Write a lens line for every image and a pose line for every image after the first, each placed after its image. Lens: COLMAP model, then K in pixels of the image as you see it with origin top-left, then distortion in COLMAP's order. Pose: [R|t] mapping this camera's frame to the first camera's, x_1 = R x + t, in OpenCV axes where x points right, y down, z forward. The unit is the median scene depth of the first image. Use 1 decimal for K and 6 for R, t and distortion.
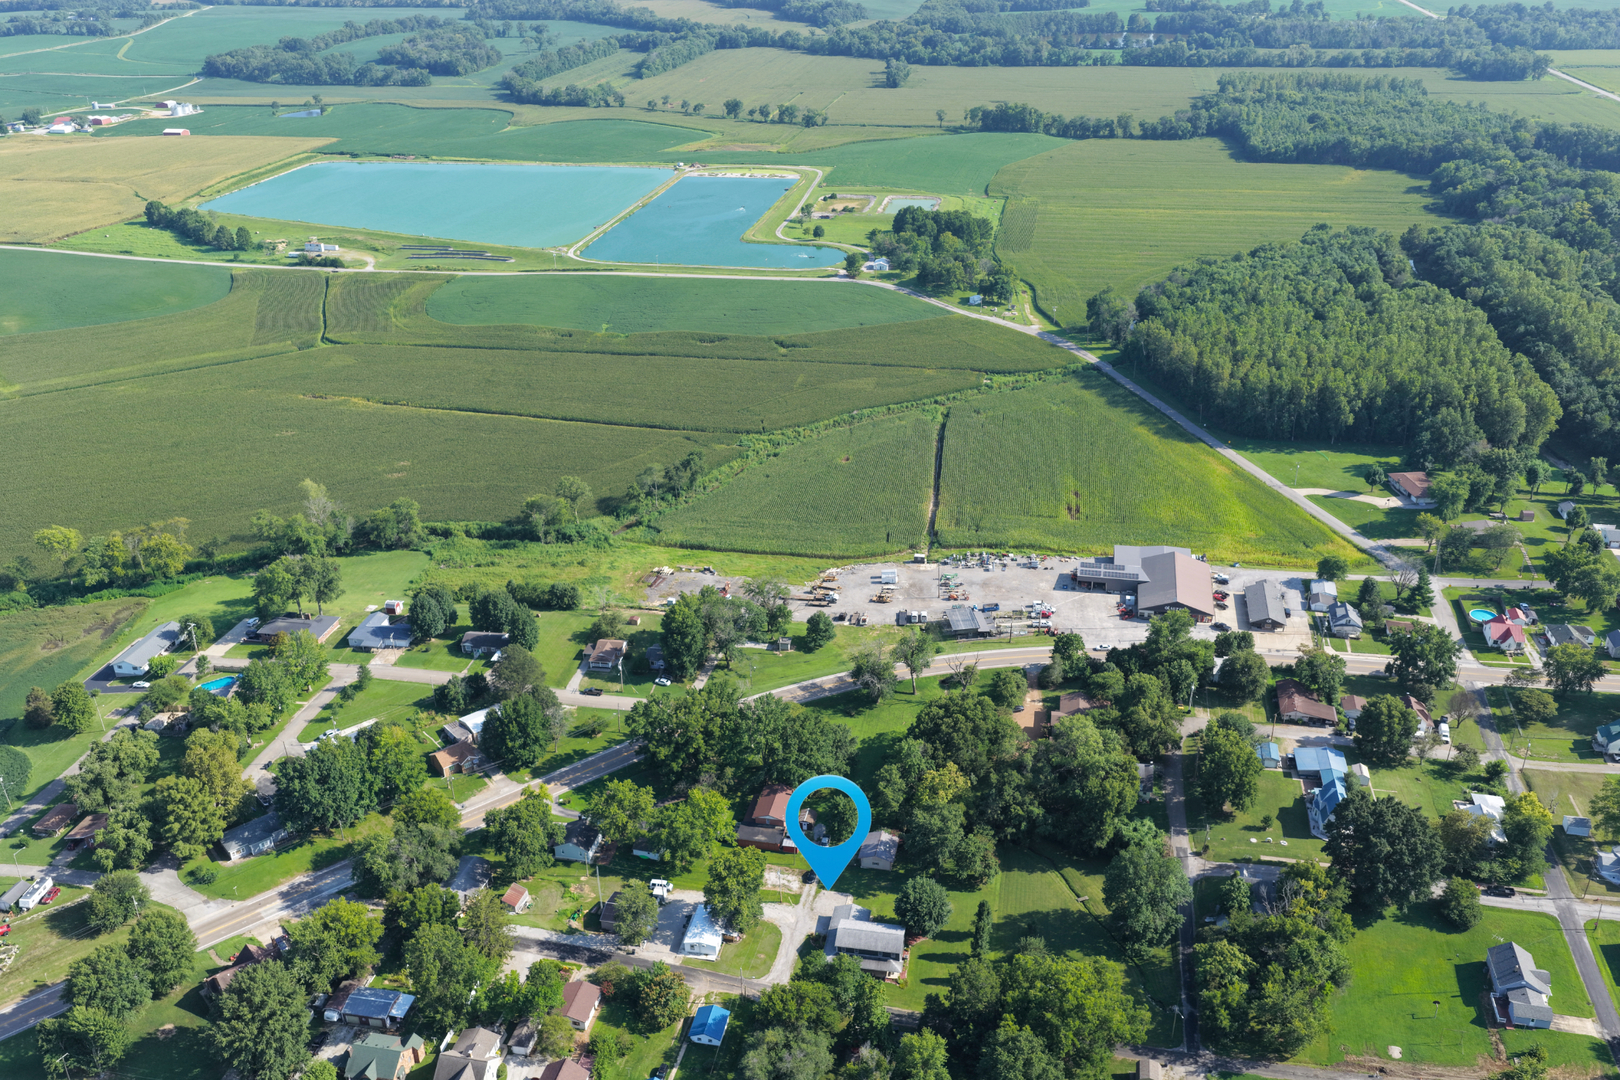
lens RADIAL K [[1354.9, 0, 816.8], [0, 1354.9, 543.3], [0, 0, 1]] dist [0.001974, 0.006130]
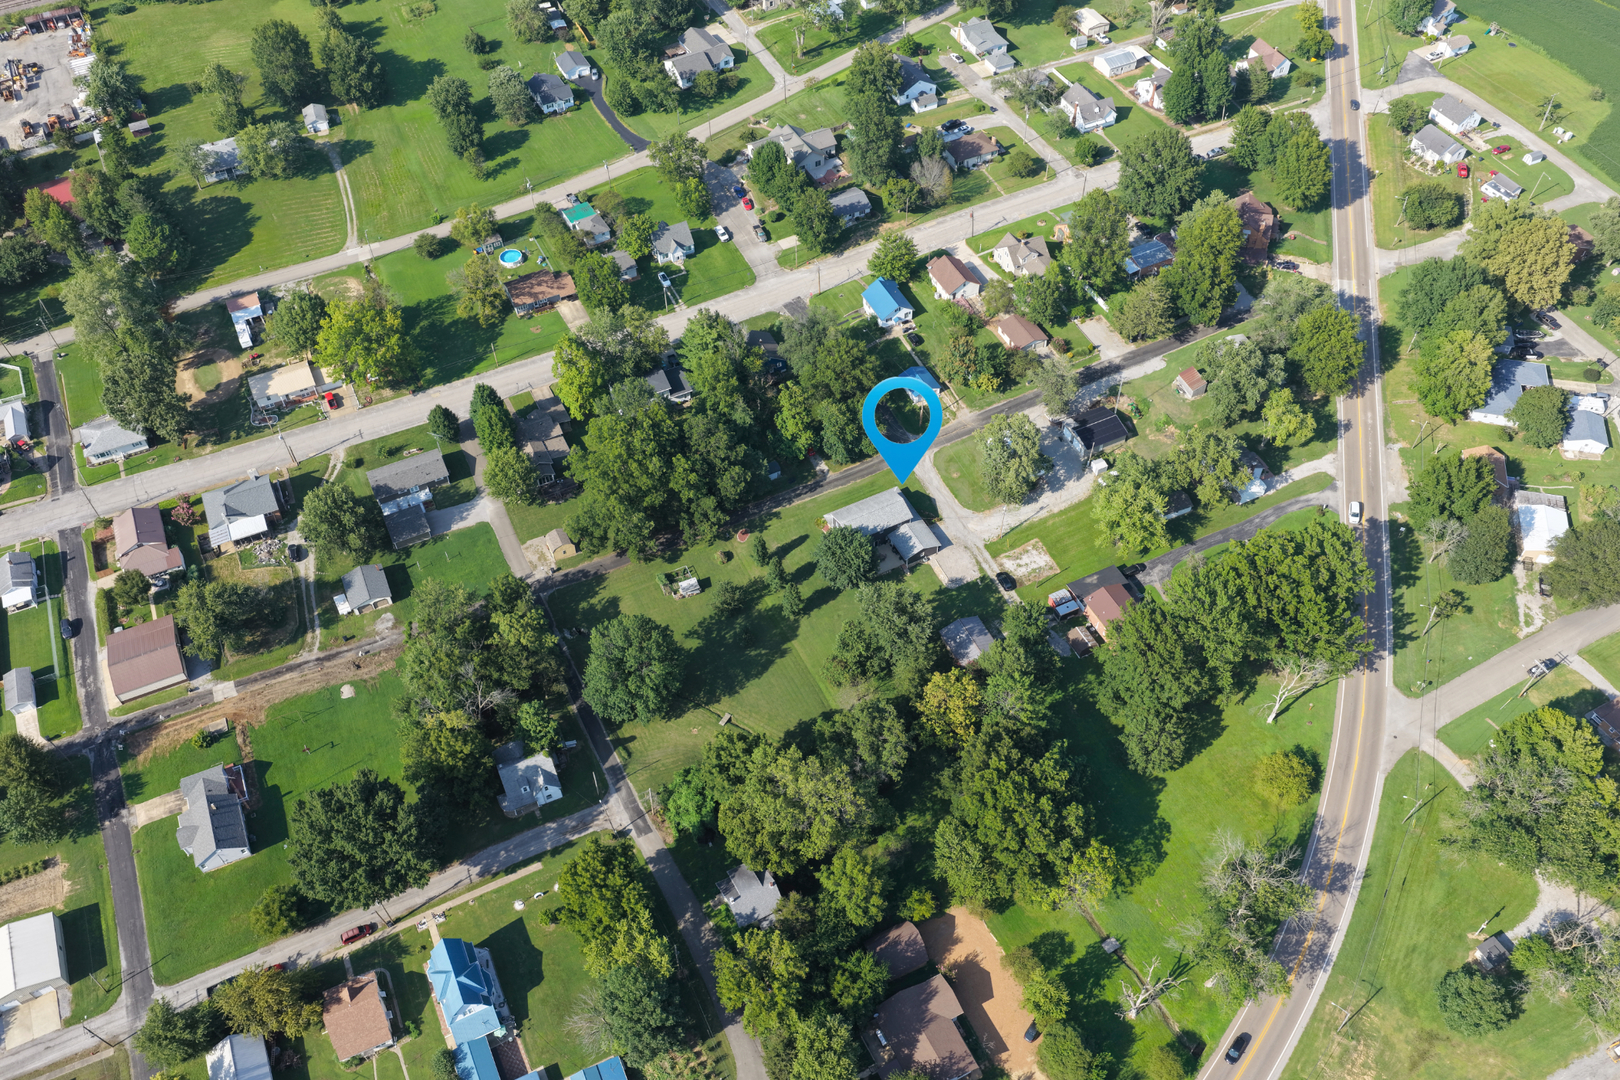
lens RADIAL K [[1354.9, 0, 816.8], [0, 1354.9, 543.3], [0, 0, 1]] dist [0.001974, 0.006130]
pose [[-0.795373, 0.477666, -0.373118, 0.430085], [-0.237272, 0.321086, 0.916846, -0.555657], [0.557749, 0.817765, -0.142046, 1.129351]]
